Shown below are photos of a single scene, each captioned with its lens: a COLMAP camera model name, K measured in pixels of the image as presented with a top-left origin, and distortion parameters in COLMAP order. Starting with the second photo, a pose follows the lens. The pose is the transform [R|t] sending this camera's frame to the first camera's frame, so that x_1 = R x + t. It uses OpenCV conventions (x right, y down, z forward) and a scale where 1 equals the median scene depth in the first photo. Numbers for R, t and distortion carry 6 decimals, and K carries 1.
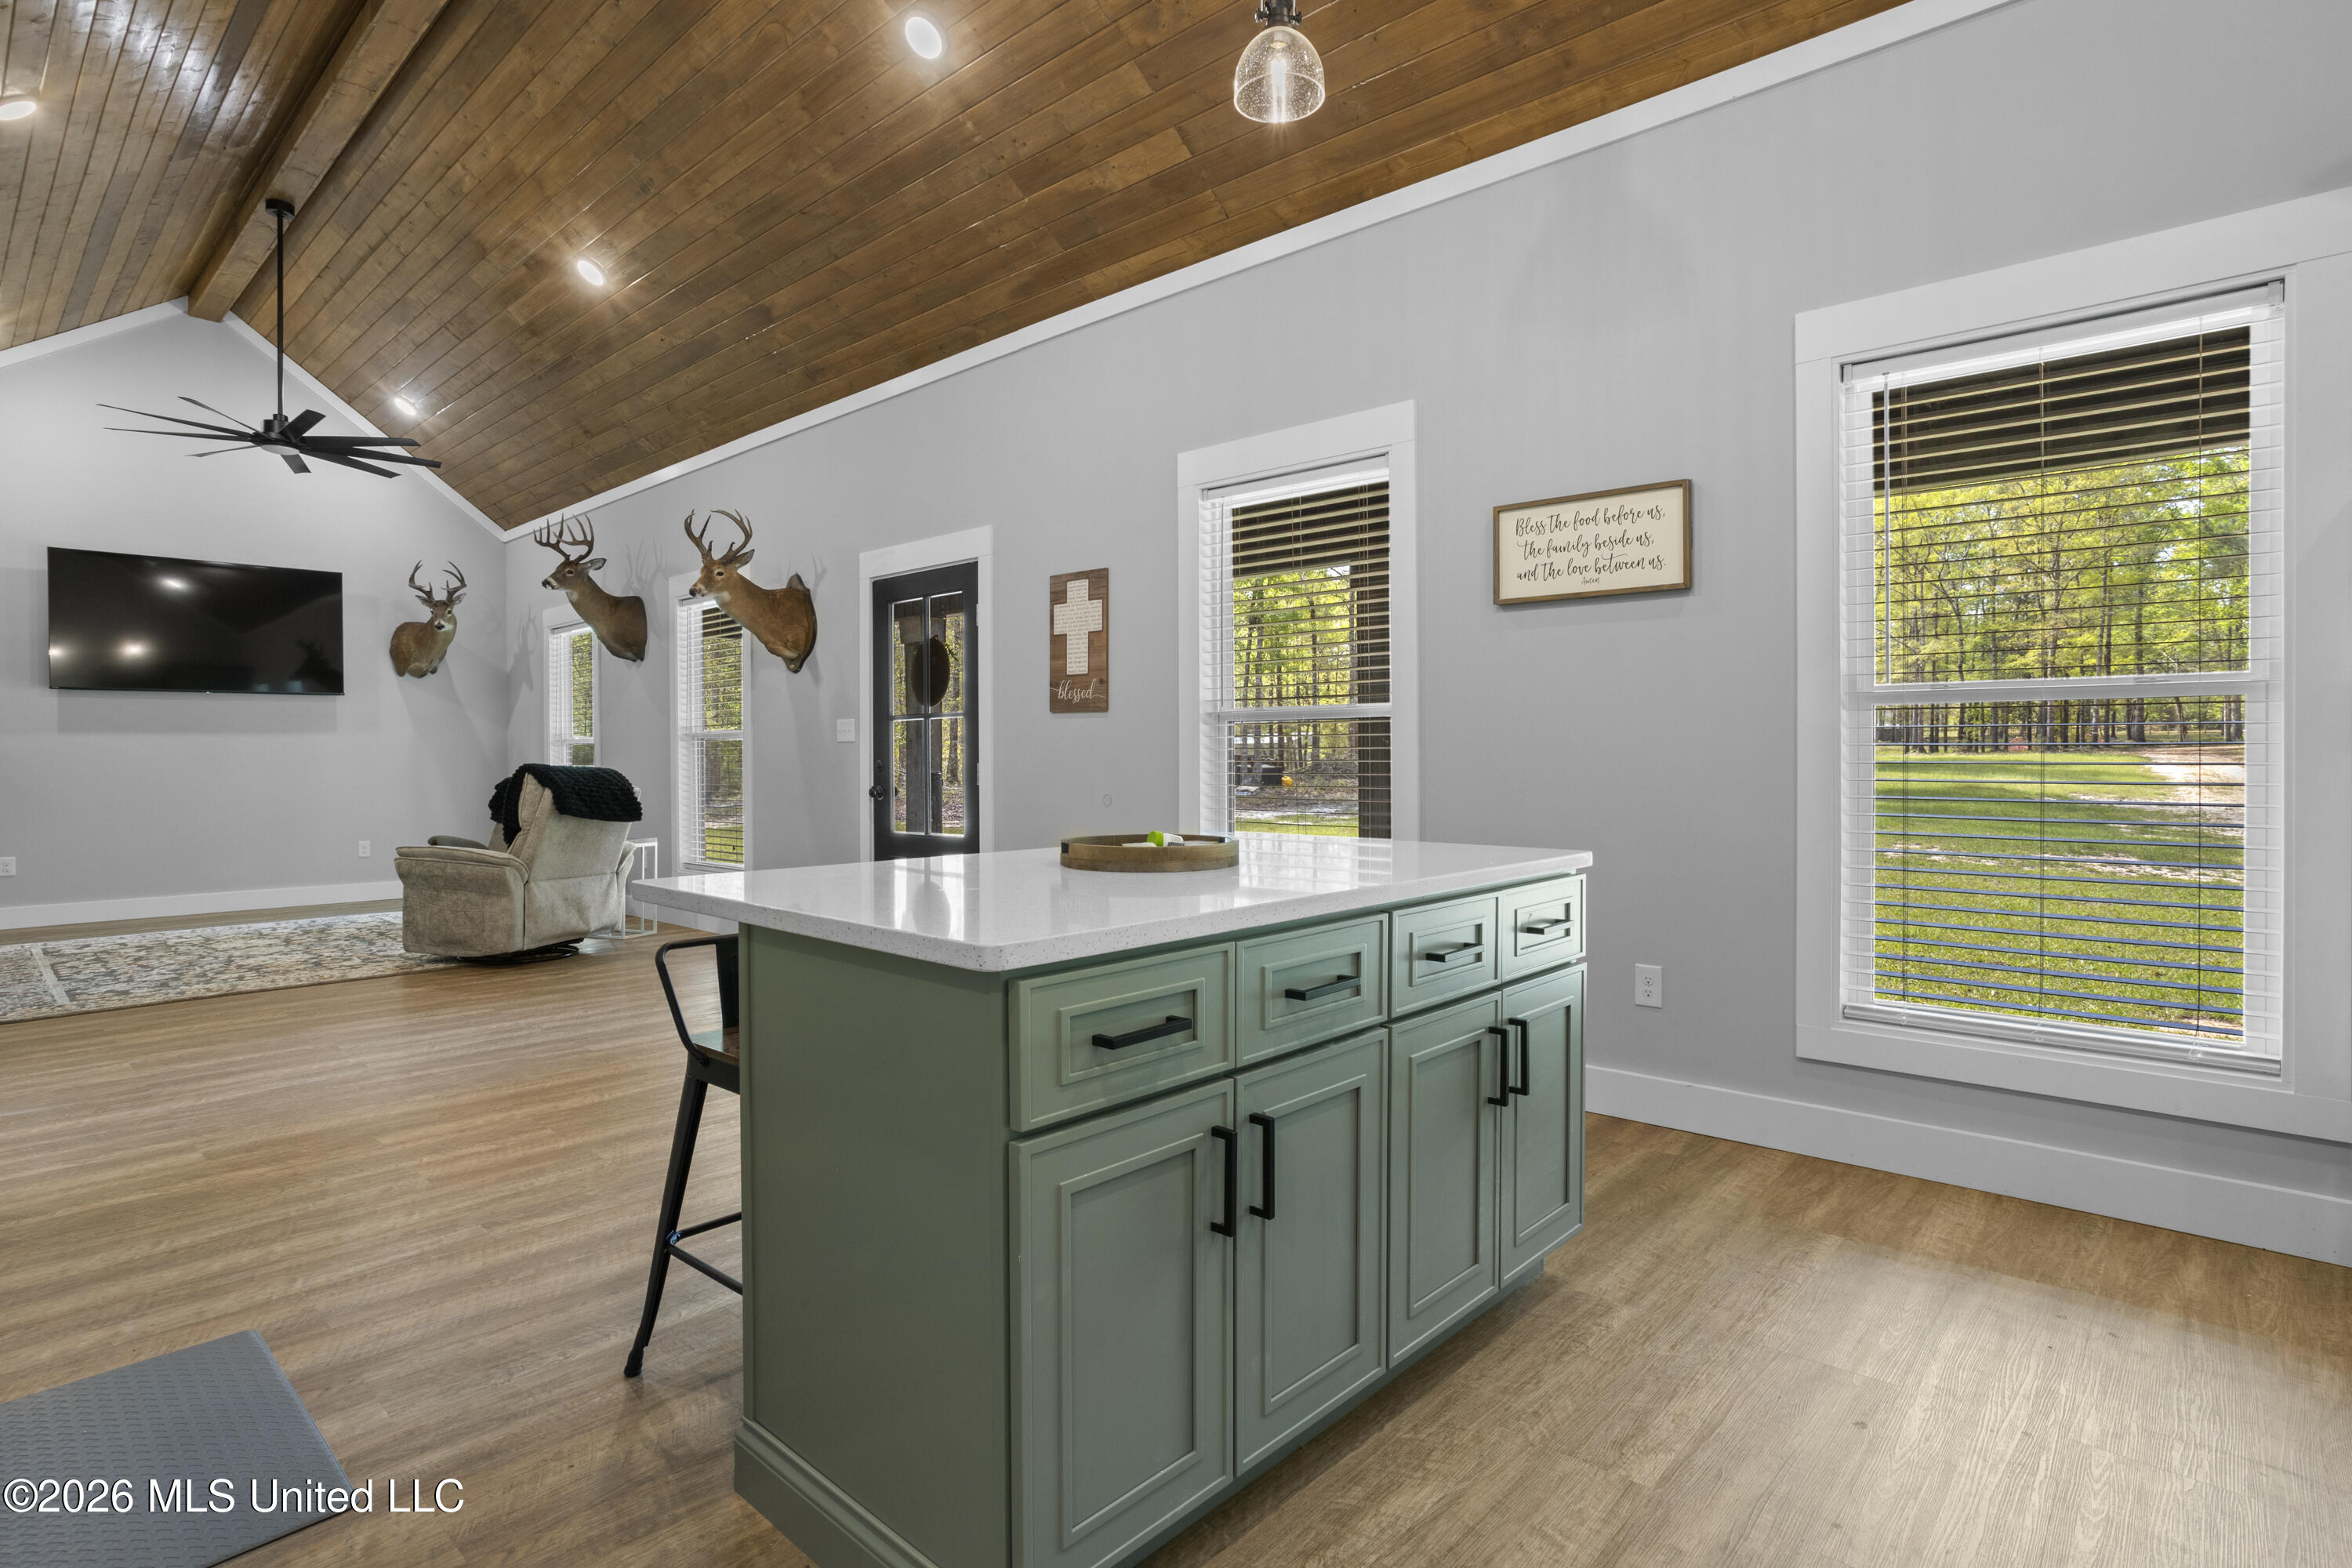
lens RADIAL K [[1189.8, 0, 1153.8], [0, 1189.8, 760.6], [0, 0, 1]] dist [-0.032517, 0.016034]
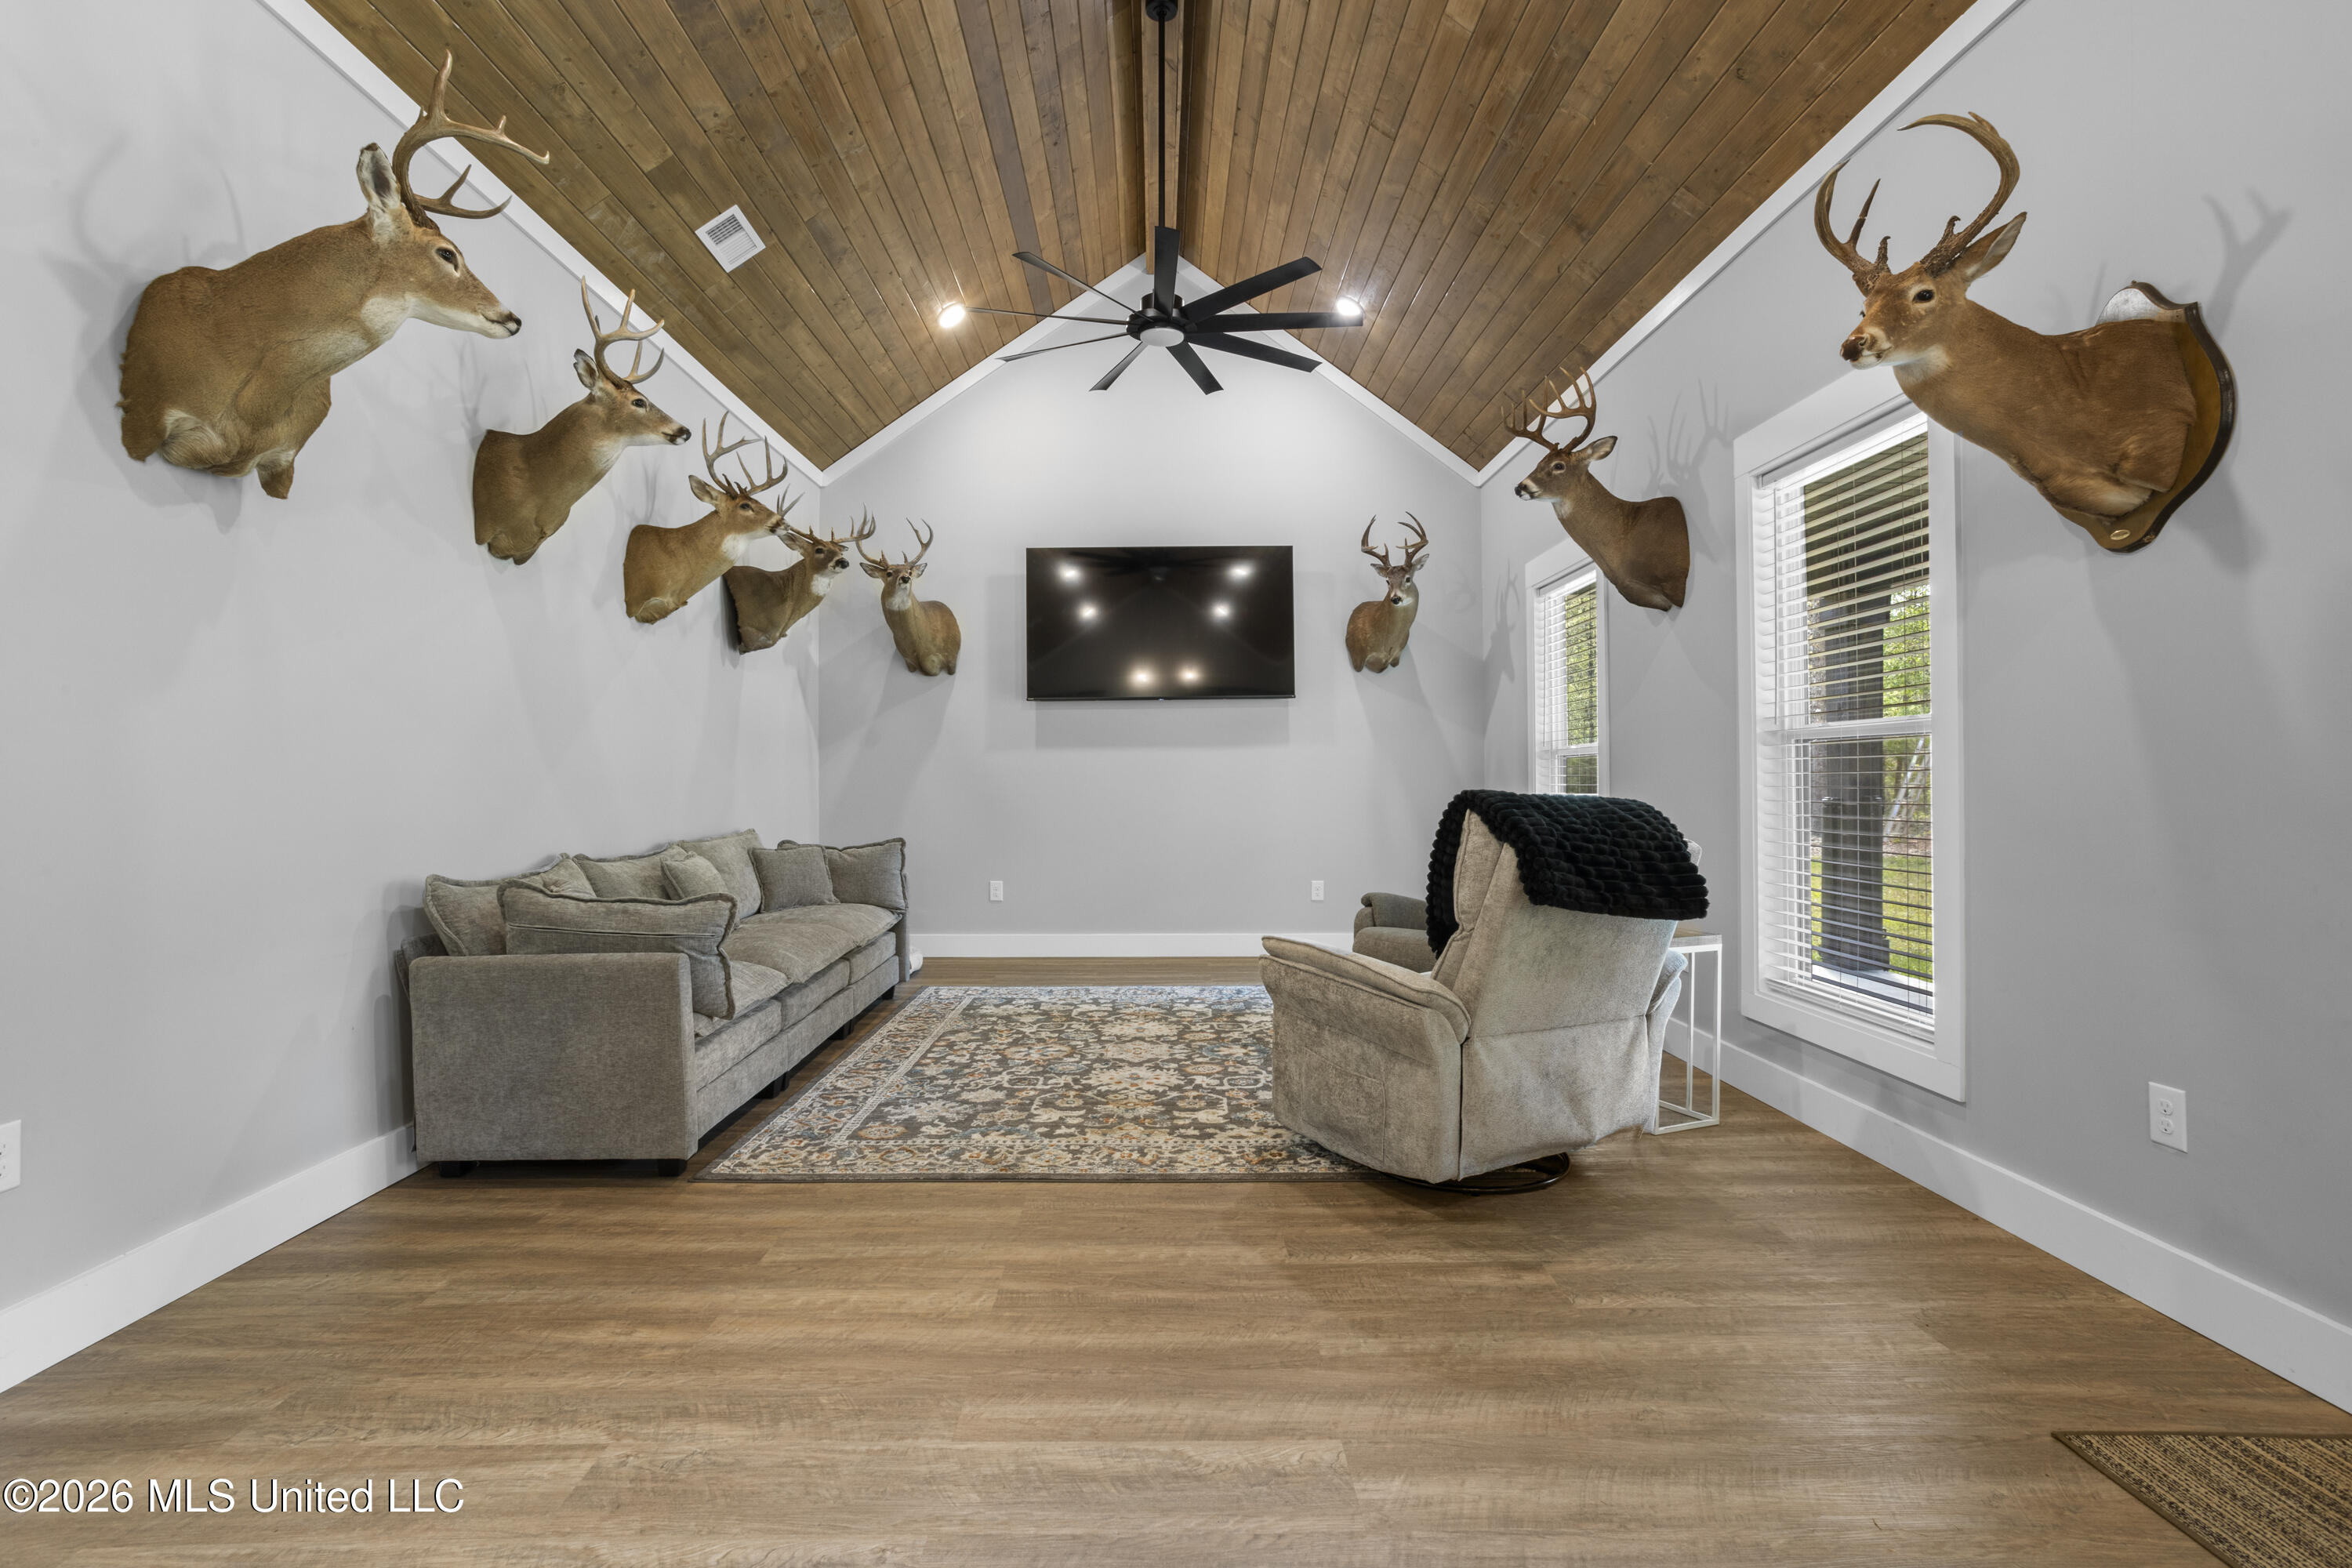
lens RADIAL K [[1121.5, 0, 1174.4], [0, 1121.5, 753.8], [0, 0, 1]] dist [-0.030590, 0.007503]
pose [[0.696886, -0.009263, -0.717122, -0.192146], [-0.005035, 0.999829, -0.017807, -0.002619], [0.717164, 0.016020, 0.696720, 0.398469]]
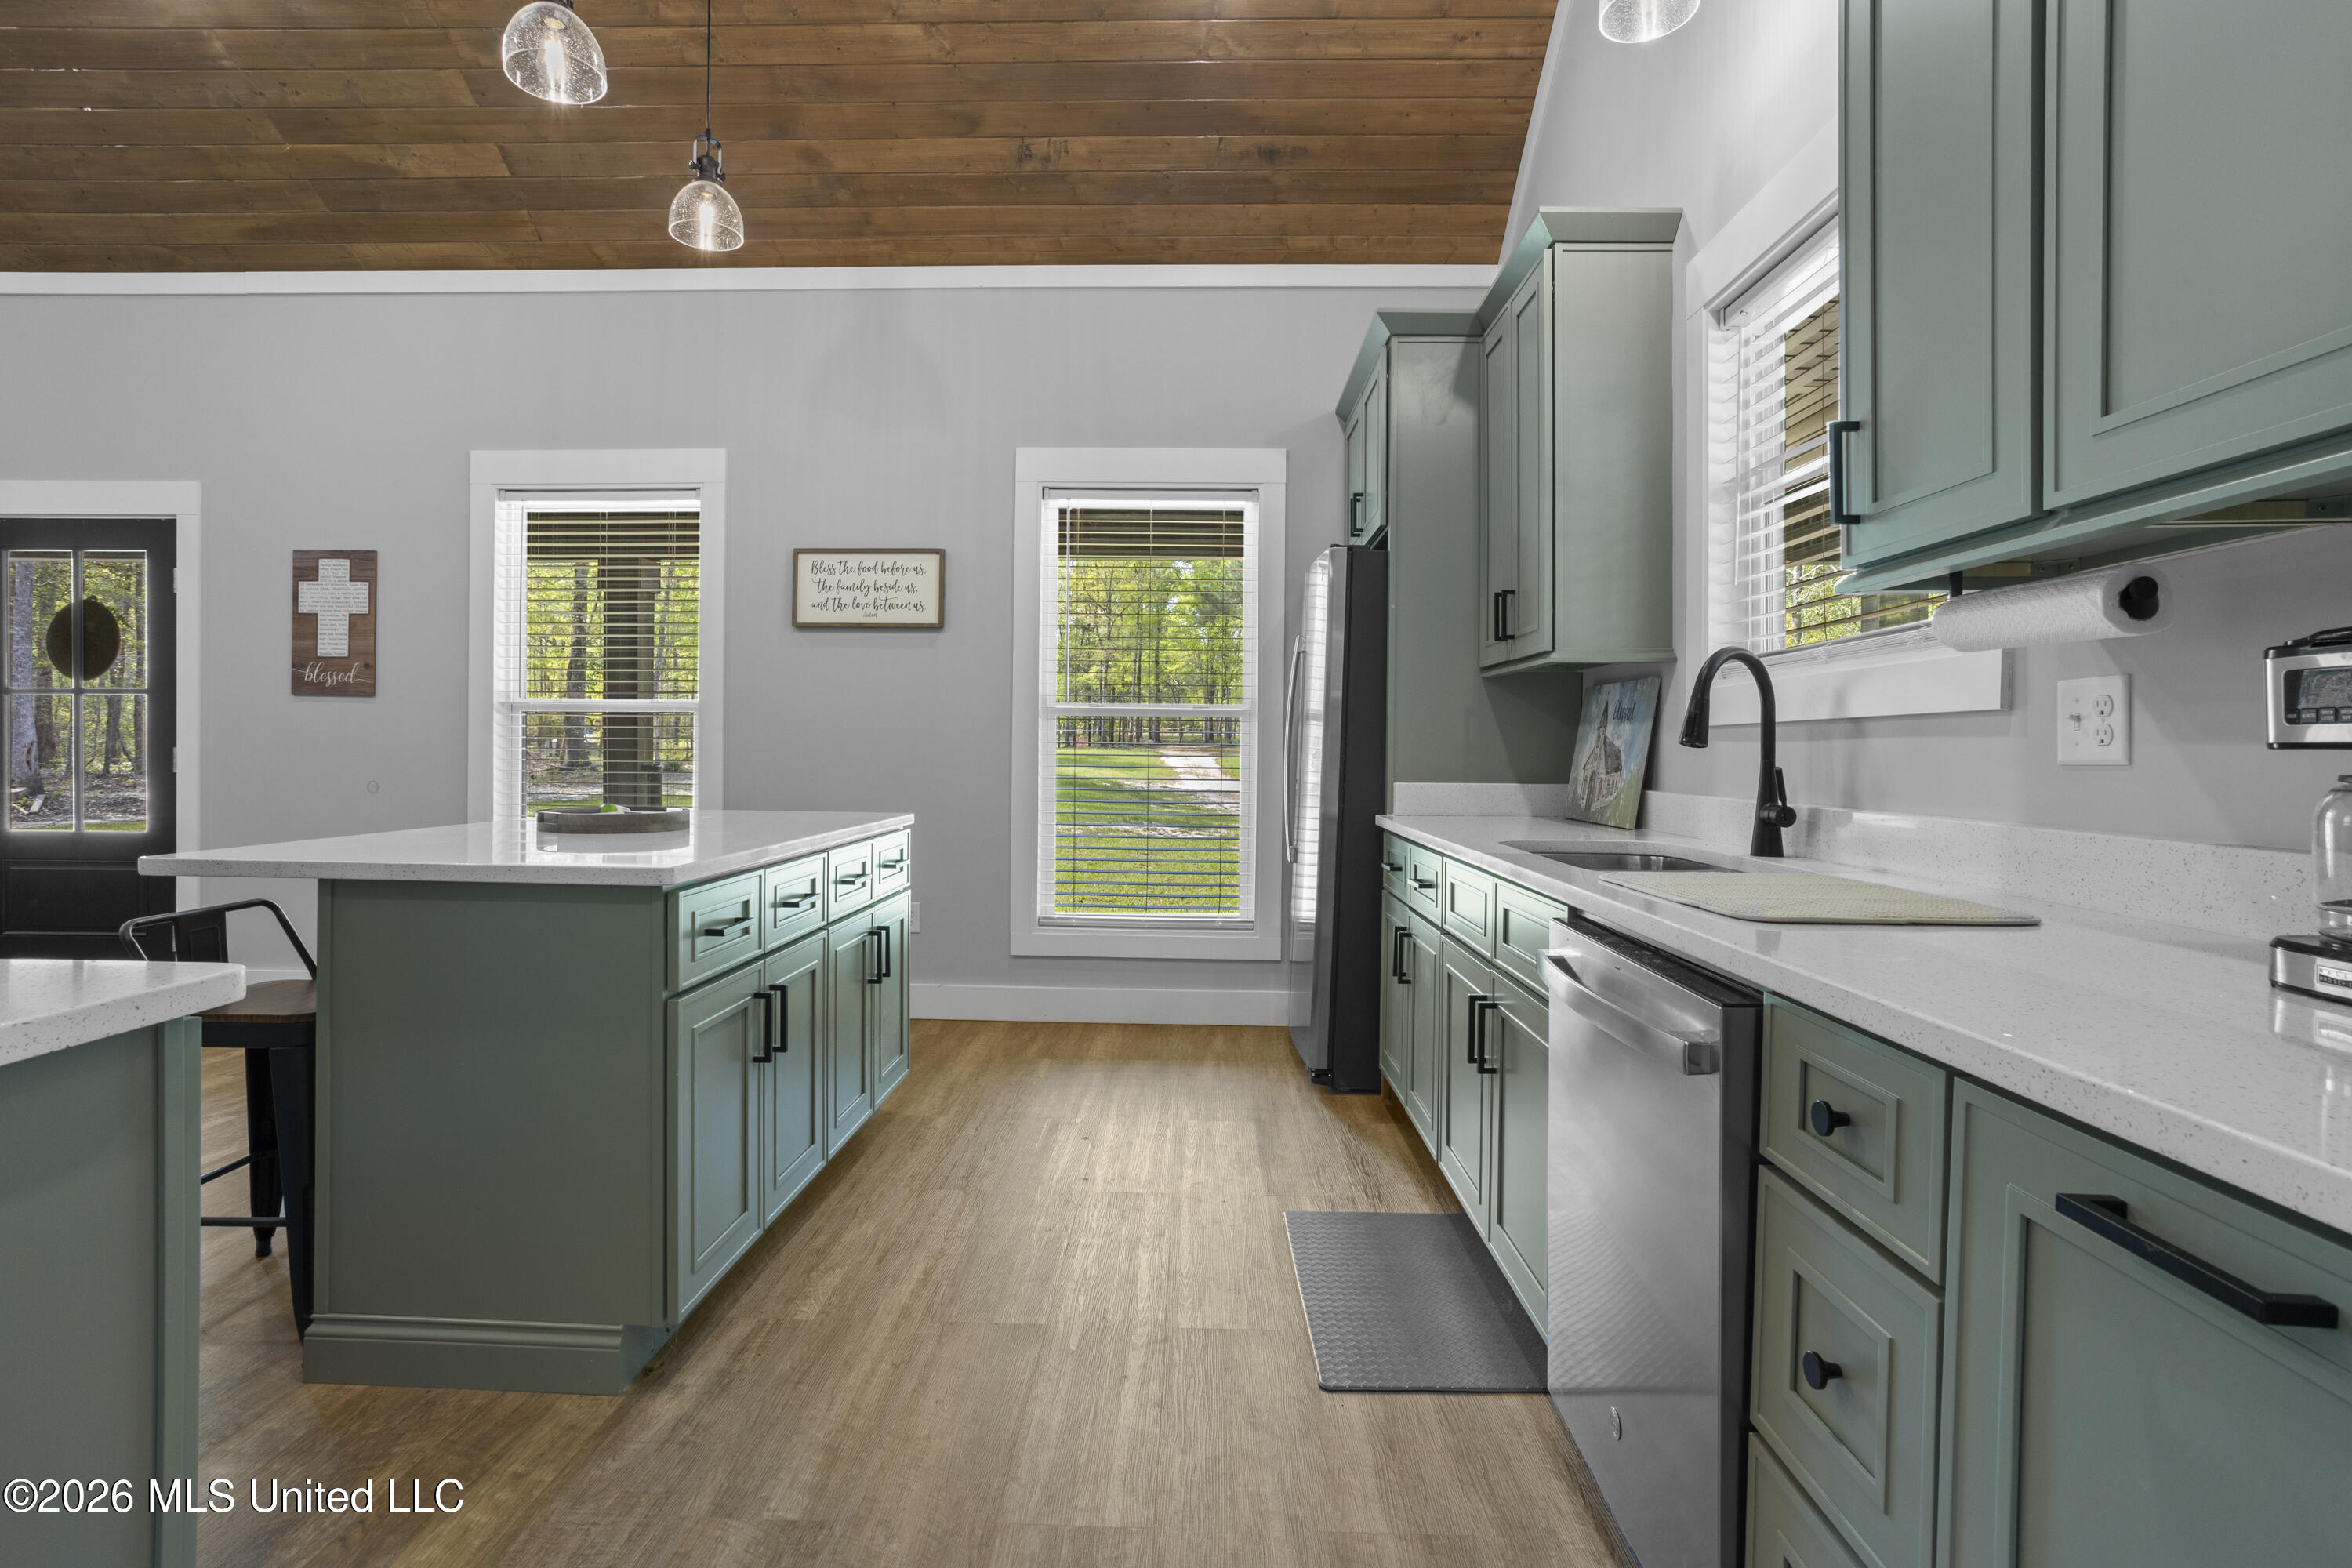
lens RADIAL K [[1121.5, 0, 1181.8], [0, 1121.5, 771.0], [0, 0, 1]] dist [-0.030590, 0.007503]
pose [[0.750780, -0.000189, 0.660552, -0.256462], [-0.009351, 0.999897, 0.010914, 0.005660], [-0.660486, -0.014371, 0.750701, -0.217542]]
